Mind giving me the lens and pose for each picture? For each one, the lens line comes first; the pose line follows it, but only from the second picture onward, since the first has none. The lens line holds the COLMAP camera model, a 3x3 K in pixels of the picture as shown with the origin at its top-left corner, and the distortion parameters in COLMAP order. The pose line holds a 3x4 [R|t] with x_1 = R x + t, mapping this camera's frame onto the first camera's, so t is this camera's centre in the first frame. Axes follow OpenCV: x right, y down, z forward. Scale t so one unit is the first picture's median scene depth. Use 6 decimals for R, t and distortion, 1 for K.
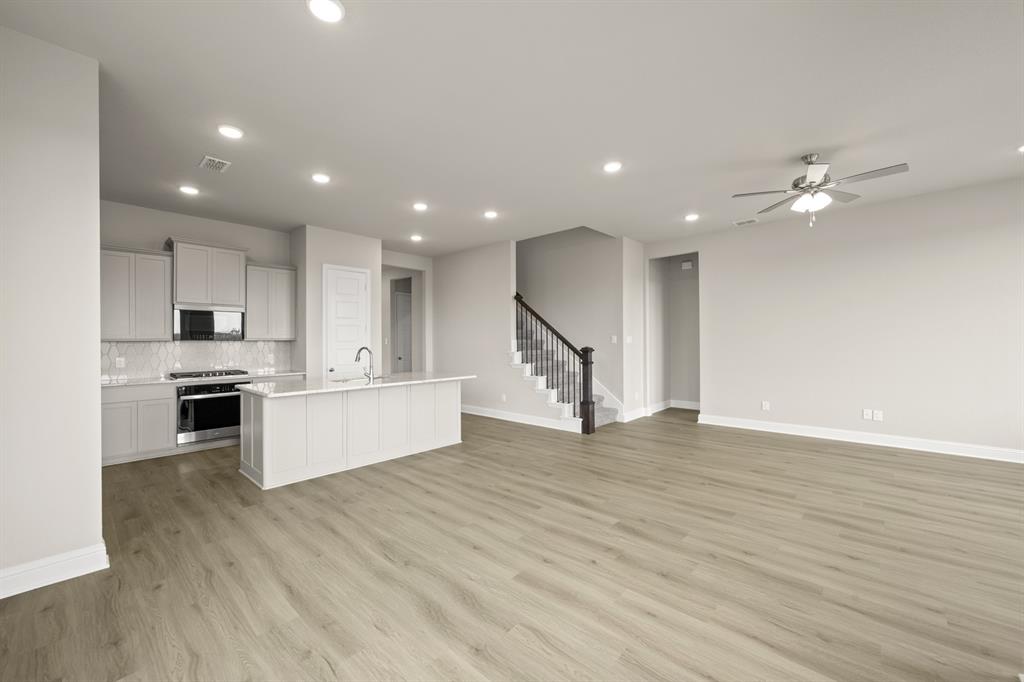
lens RADIAL K [[404.3, 0, 514.6], [0, 404.3, 338.8], [0, 0, 1]] dist [0.000666, 0.000238]
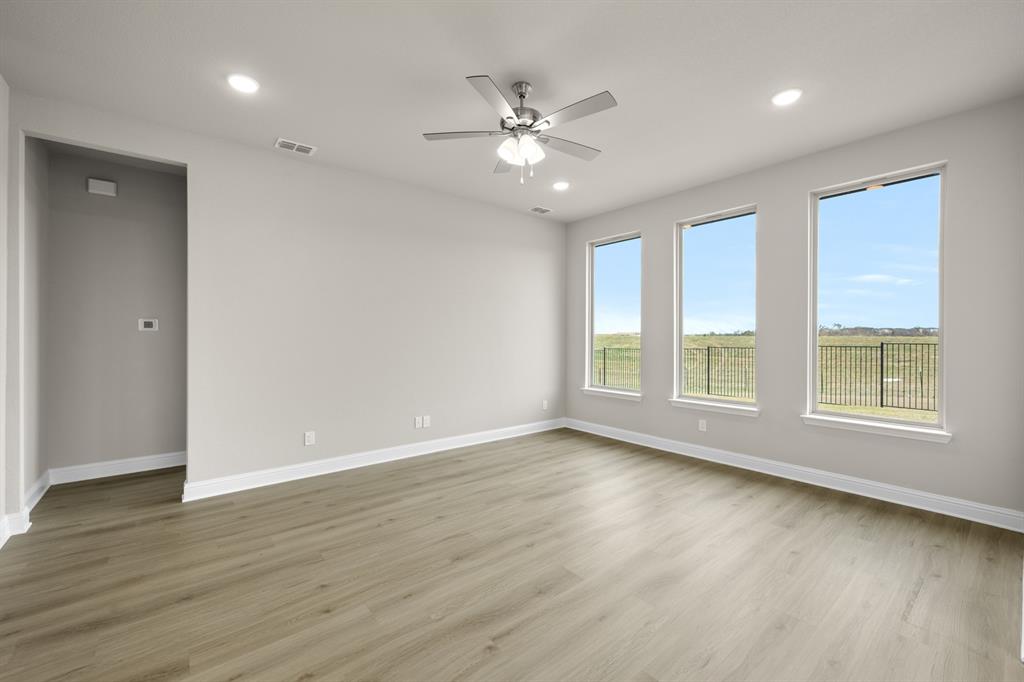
lens RADIAL K [[415.4, 0, 495.0], [0, 415.4, 339.2], [0, 0, 1]] dist [0.001958, 0.000132]
pose [[0.180879, 0.004065, 0.983497, -0.000551], [-0.005601, 0.999979, -0.003103, 0.005863], [-0.983489, -0.004947, 0.180898, 0.695989]]
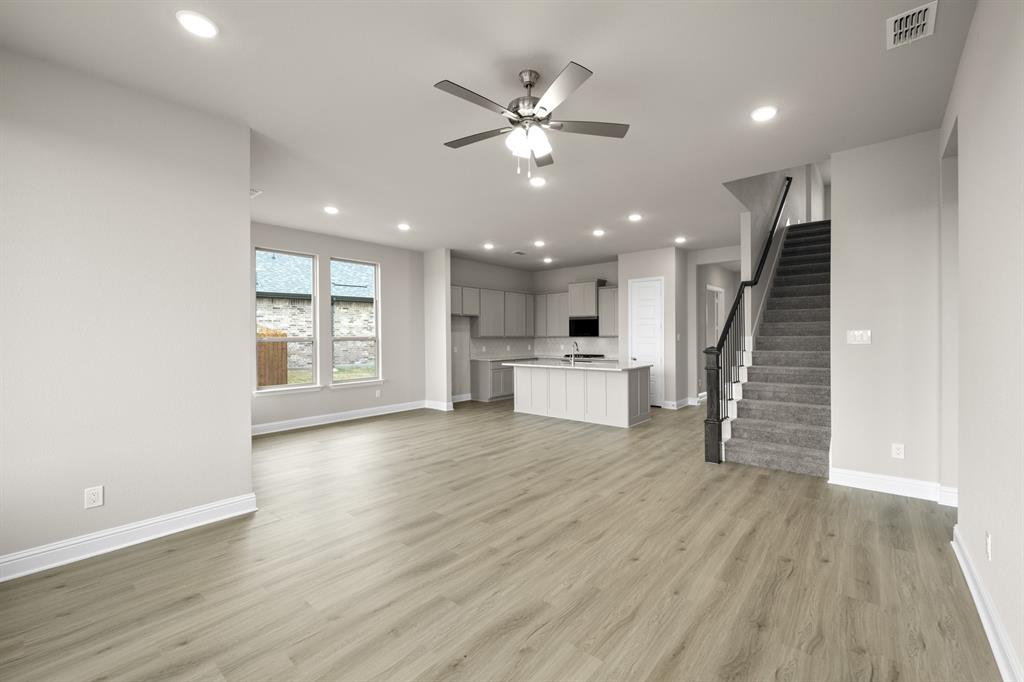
lens RADIAL K [[427.0, 0, 539.5], [0, 427.0, 337.4], [0, 0, 1]] dist [0.061484, 0.000086]
pose [[0.071740, 0.008377, -0.997388, 1.133415], [0.007107, 0.999935, 0.008909, -0.010225], [0.997398, -0.007728, 0.071676, 0.733297]]
